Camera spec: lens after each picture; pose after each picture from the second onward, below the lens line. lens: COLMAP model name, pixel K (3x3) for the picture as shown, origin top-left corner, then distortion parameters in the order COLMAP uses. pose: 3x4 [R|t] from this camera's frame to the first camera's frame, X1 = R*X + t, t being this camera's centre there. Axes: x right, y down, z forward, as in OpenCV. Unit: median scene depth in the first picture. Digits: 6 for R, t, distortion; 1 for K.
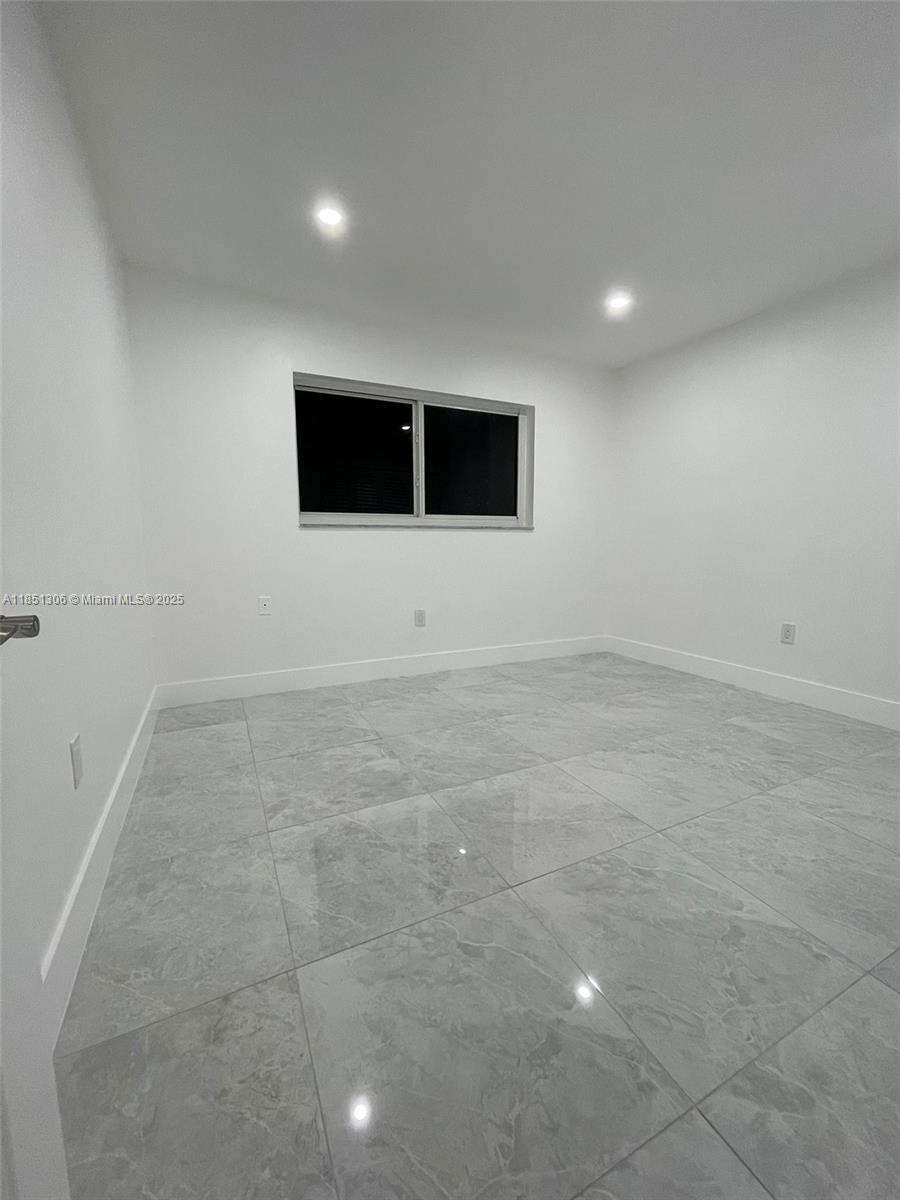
lens RADIAL K [[482.7, 0, 450.6], [0, 482.7, 599.5], [0, 0, 1]] dist [-0.002959, 0.000115]
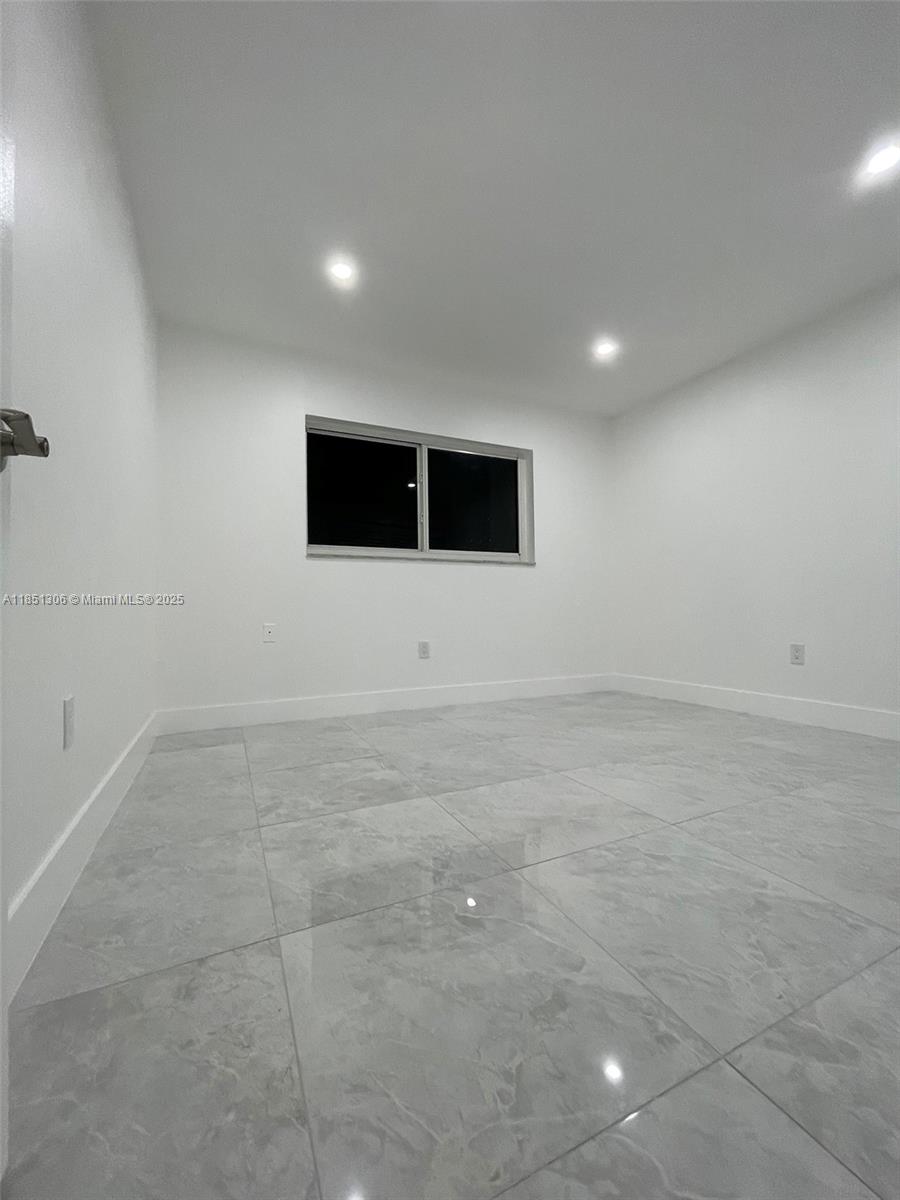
lens RADIAL K [[482.7, 0, 450.6], [0, 482.7, 599.5], [0, 0, 1]] dist [-0.002959, 0.000115]
pose [[0.999818, -0.010586, -0.015891, 0.020940], [0.008097, 0.988765, -0.149258, 0.206405], [0.017293, 0.149102, 0.988671, 0.000721]]
